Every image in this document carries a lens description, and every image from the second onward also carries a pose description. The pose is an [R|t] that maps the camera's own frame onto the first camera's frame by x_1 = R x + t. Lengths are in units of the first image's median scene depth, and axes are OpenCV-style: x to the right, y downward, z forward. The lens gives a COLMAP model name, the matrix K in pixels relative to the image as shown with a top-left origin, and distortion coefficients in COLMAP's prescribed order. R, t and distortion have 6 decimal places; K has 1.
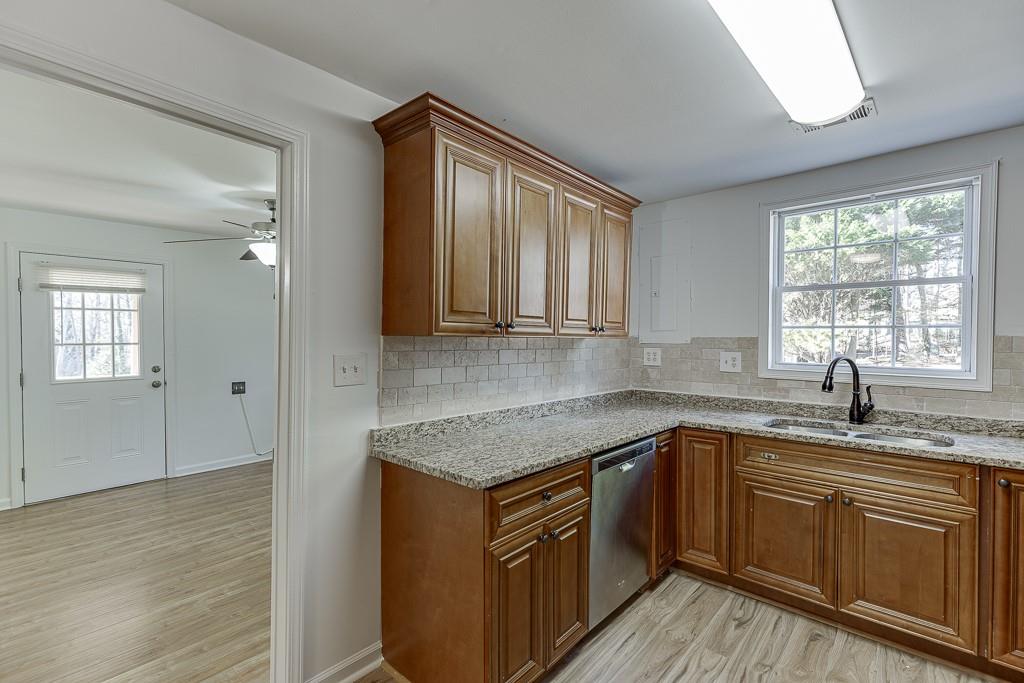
lens RADIAL K [[456.6, 0, 515.7], [0, 456.6, 343.9], [0, 0, 1]] dist [0.000869, 0.001020]
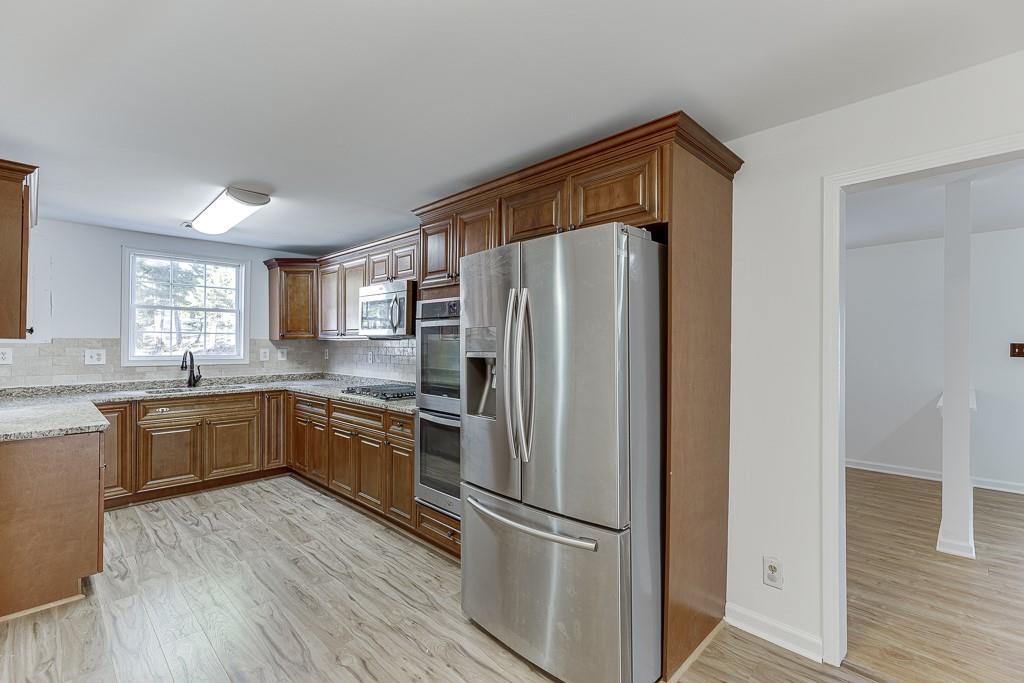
lens RADIAL K [[456.6, 0, 520.3], [0, 456.6, 345.2], [0, 0, 1]] dist [0.000869, 0.001020]
pose [[0.035604, -0.013066, 0.999281, -1.440366], [0.006046, 0.999899, 0.012859, -0.007485], [-0.999348, 0.005584, 0.035680, -0.503657]]
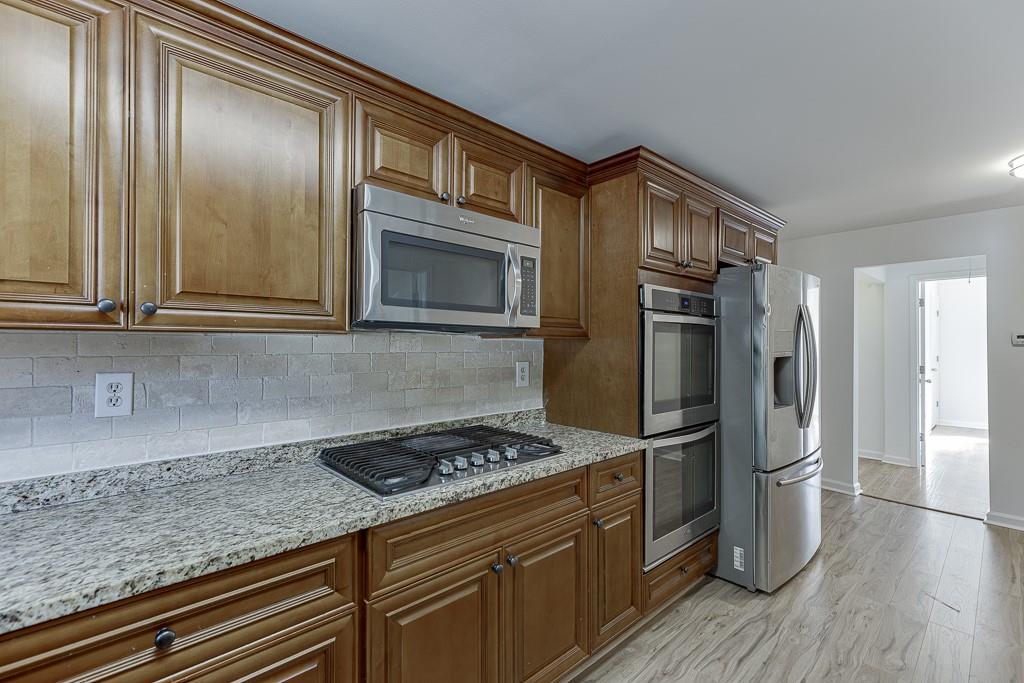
lens RADIAL K [[456.6, 0, 514.2], [0, 456.6, 345.4], [0, 0, 1]] dist [0.000869, 0.001020]
pose [[-0.996009, -0.010389, 0.088643, 0.520851], [-0.009542, 0.999905, 0.009969, 0.000869], [-0.088738, 0.009083, -0.996014, 1.180475]]
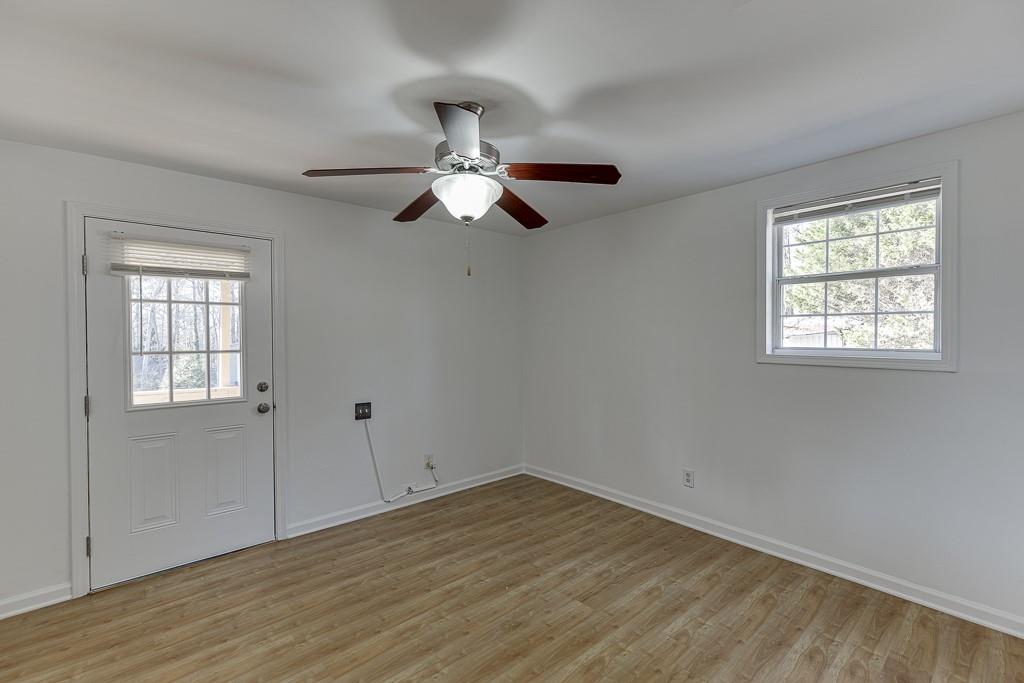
lens RADIAL K [[456.6, 0, 512.6], [0, 456.6, 343.6], [0, 0, 1]] dist [0.000869, 0.001020]
pose [[0.994326, -0.005675, -0.106224, -0.135662], [0.004794, 0.999952, -0.008543, -0.001651], [0.106267, 0.007985, 0.994306, 0.140040]]
